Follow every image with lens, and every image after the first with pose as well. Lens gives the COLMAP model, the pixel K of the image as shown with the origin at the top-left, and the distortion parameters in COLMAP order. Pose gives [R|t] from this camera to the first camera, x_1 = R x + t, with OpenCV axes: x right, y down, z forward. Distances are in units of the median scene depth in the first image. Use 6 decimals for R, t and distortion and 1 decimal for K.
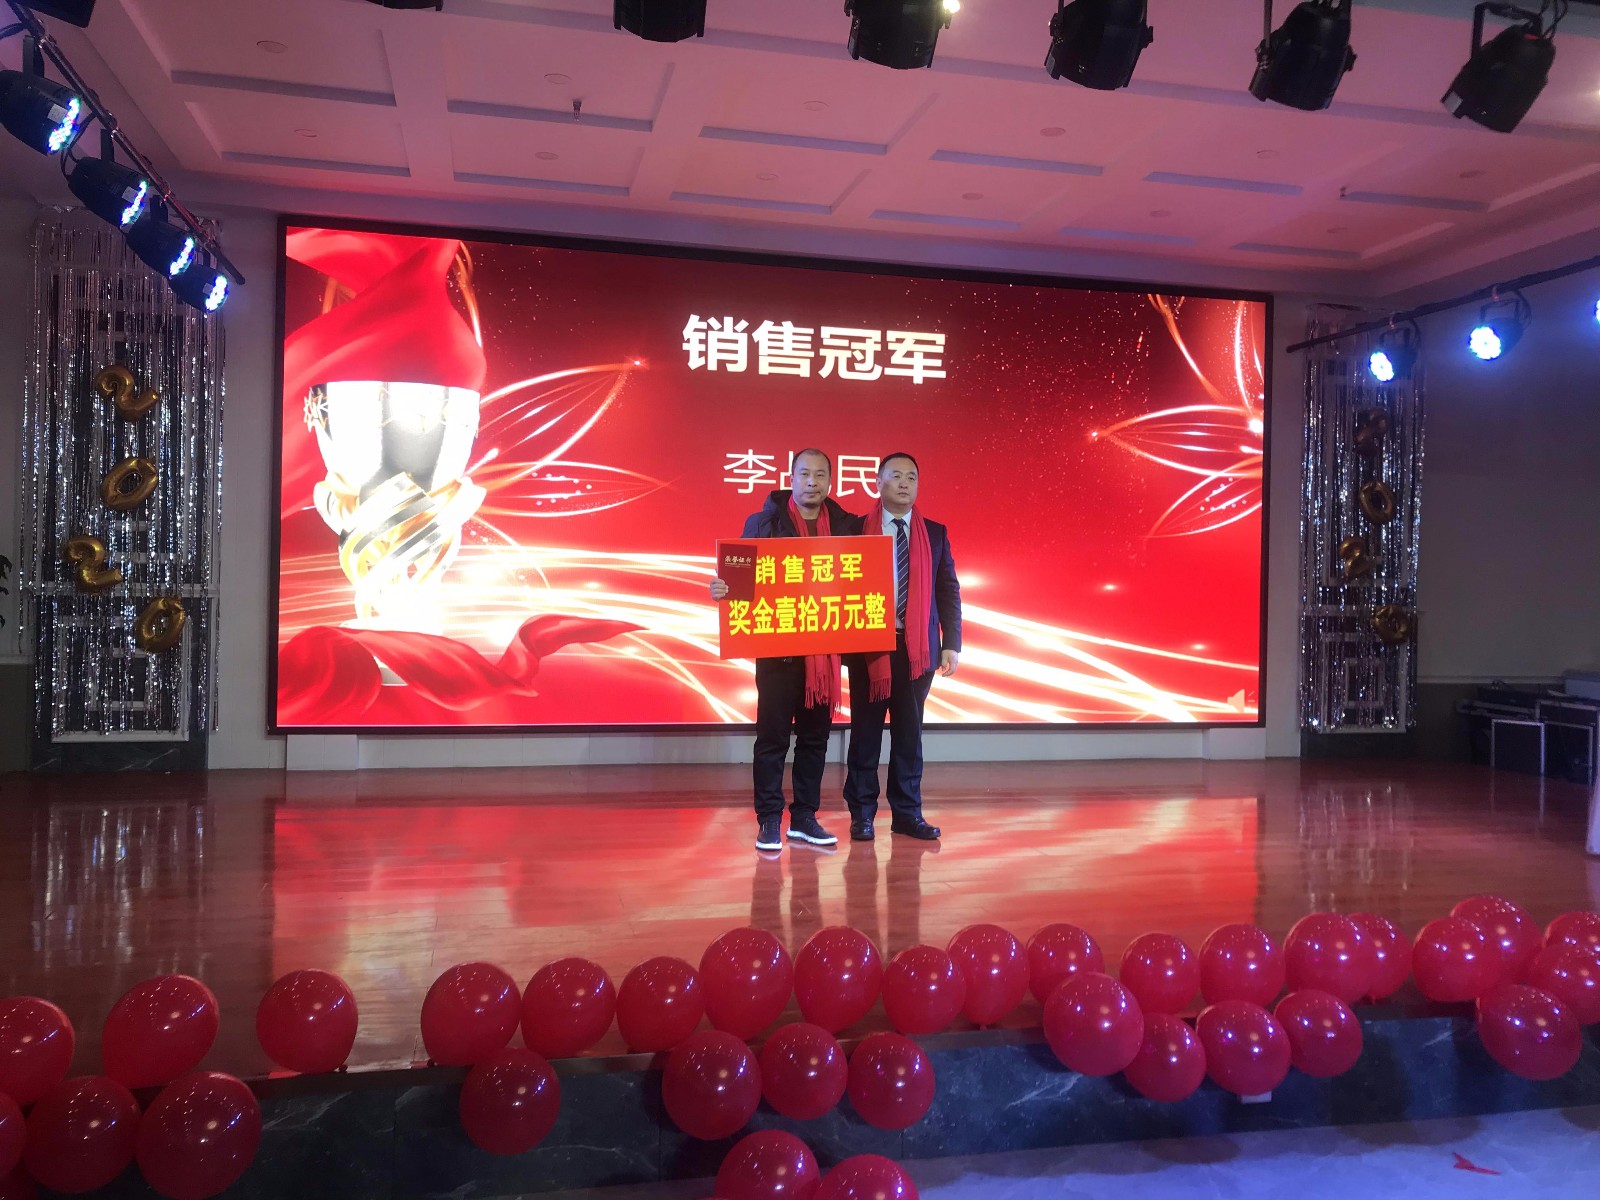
lens RADIAL K [[1312.5, 0, 796.3], [0, 1312.5, 585.7], [0, 0, 1]] dist [0.021649, -0.001869]
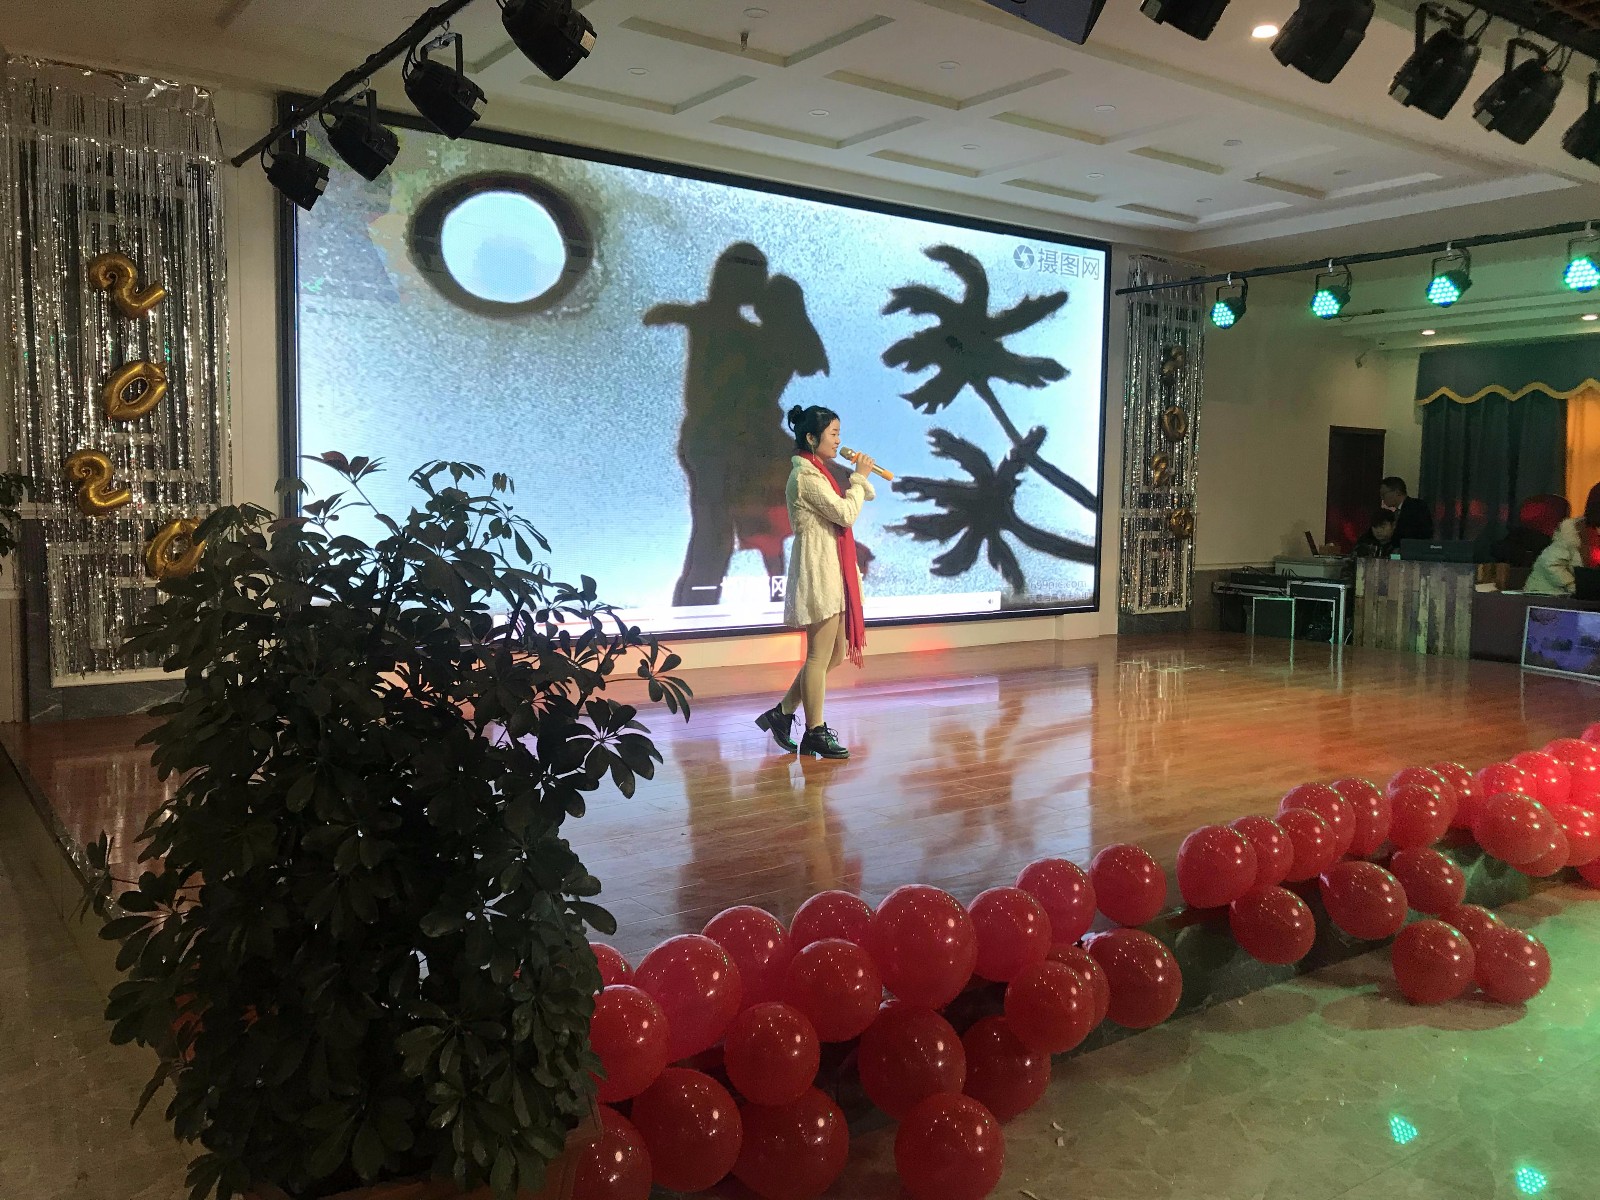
lens RADIAL K [[1312.5, 0, 801.1], [0, 1312.5, 591.7], [0, 0, 1]] dist [0.021649, -0.001869]
pose [[0.920286, -0.036871, 0.389506, -0.429615], [0.003115, 0.996209, 0.086942, -0.018662], [-0.391235, -0.078798, 0.916911, 0.007351]]
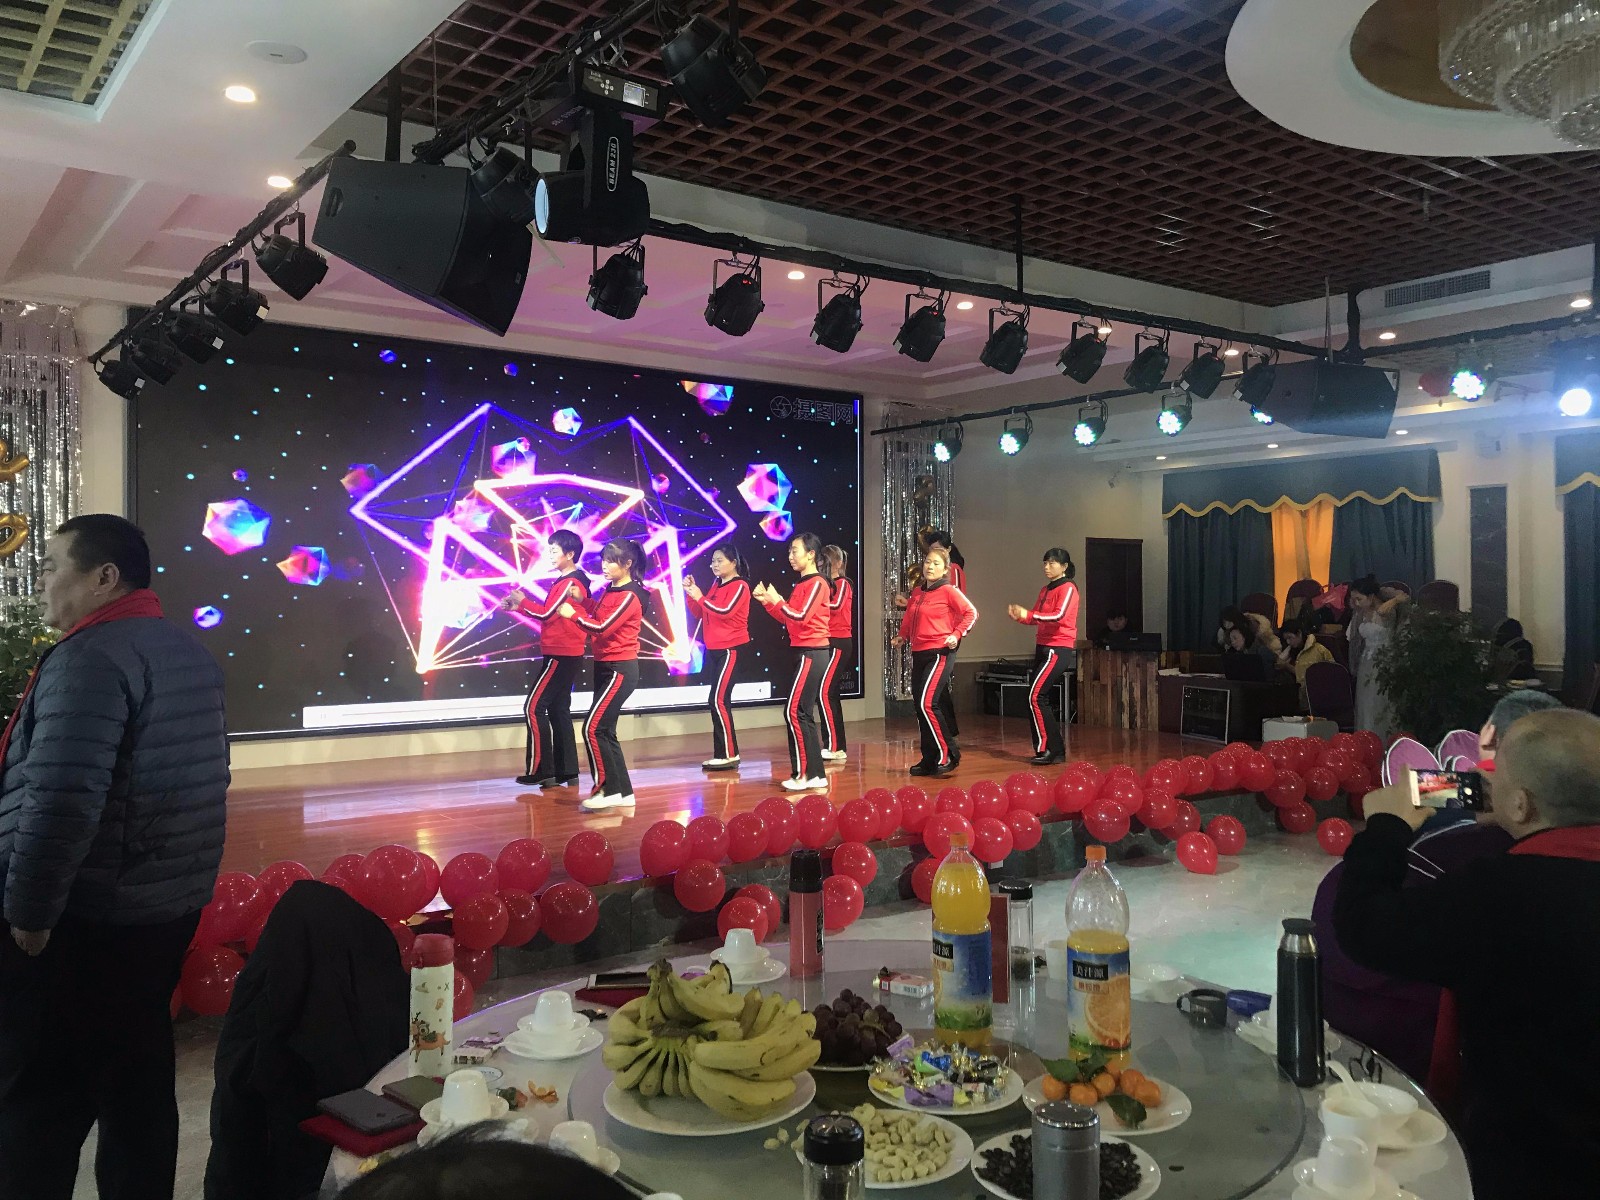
lens RADIAL K [[1312.5, 0, 802.7], [0, 1312.5, 587.7], [0, 0, 1]] dist [0.021649, -0.001869]
pose [[0.915148, -0.020602, 0.402591, -0.322058], [0.021714, 0.999763, 0.001803, -0.019413], [-0.402533, 0.007092, 0.915378, -0.318359]]
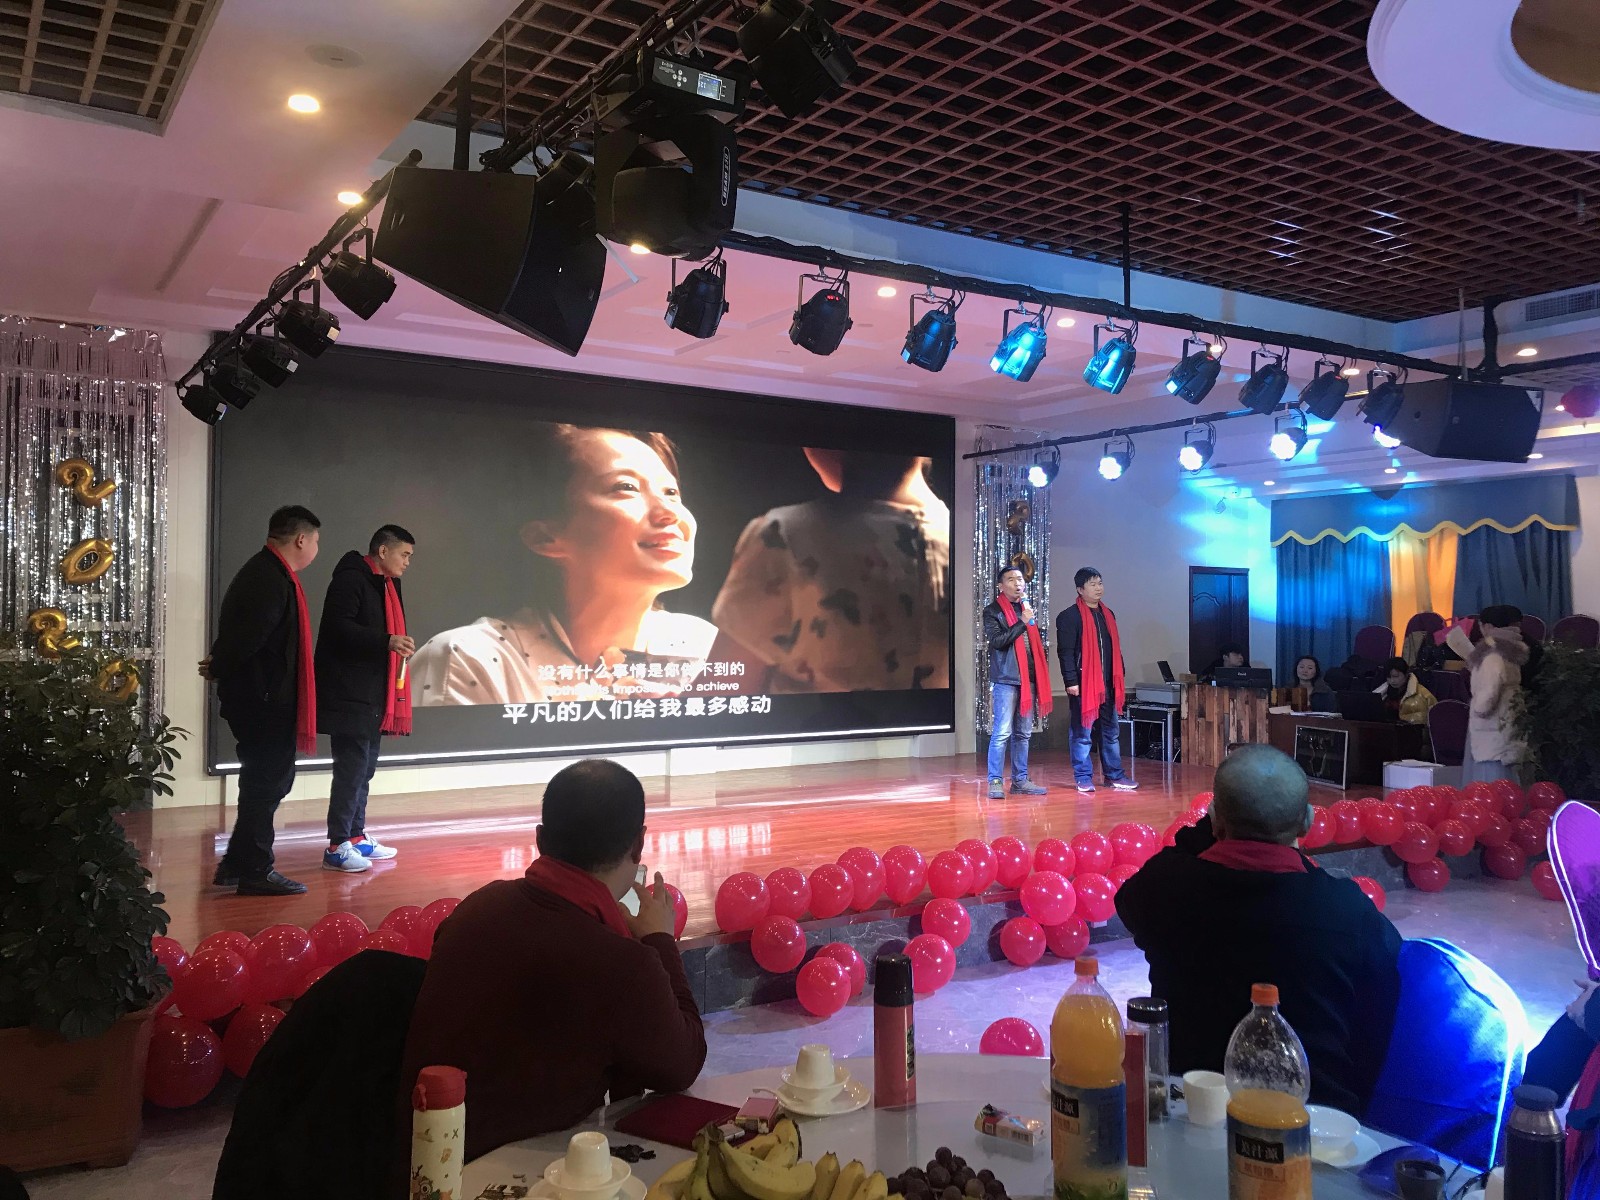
lens RADIAL K [[1312.5, 0, 798.9], [0, 1312.5, 589.0], [0, 0, 1]] dist [0.021649, -0.001869]
pose [[0.941249, -0.007485, 0.337630, -0.302134], [0.013797, 0.999772, -0.016300, -0.025938], [-0.337431, 0.020001, 0.941138, -0.272712]]
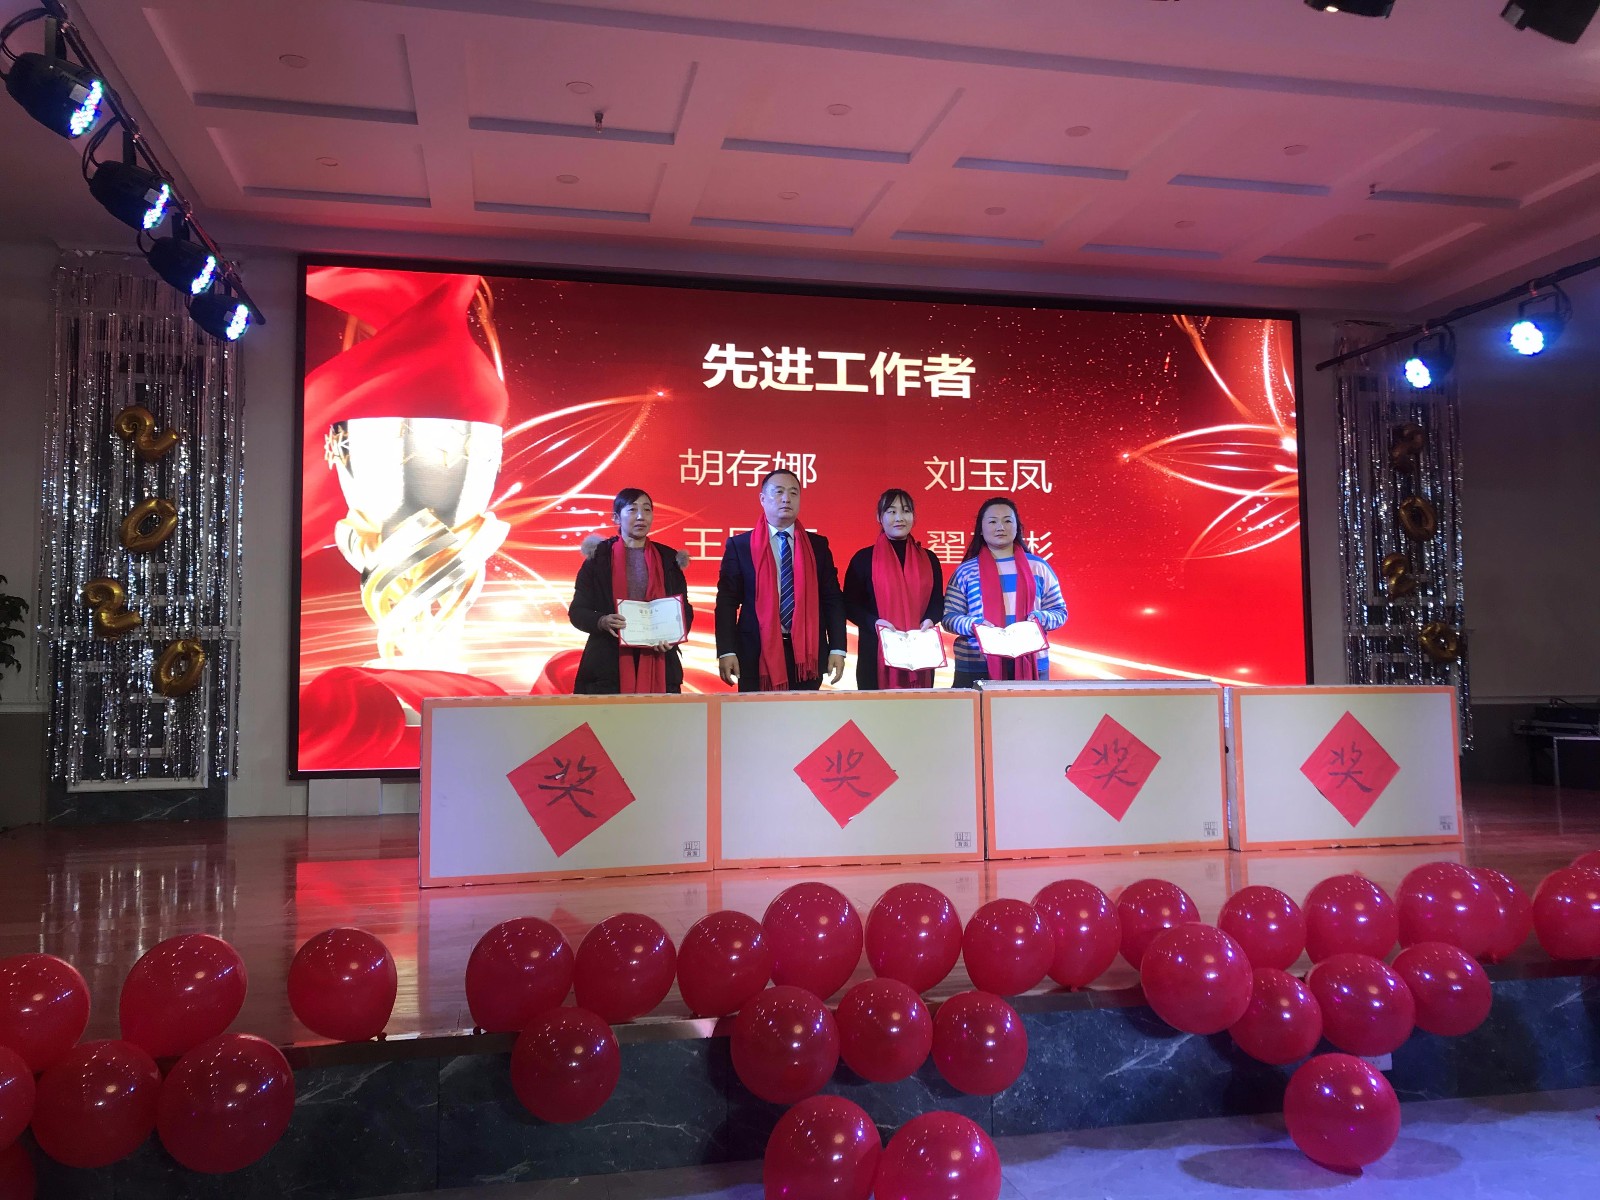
lens RADIAL K [[1312.5, 0, 796.0], [0, 1312.5, 584.5], [0, 0, 1]] dist [0.021649, -0.001869]
pose [[0.999495, -0.030362, -0.009374, -0.015008], [0.029626, 0.997061, -0.070652, 0.049033], [0.011492, 0.070339, 0.997457, 0.027196]]
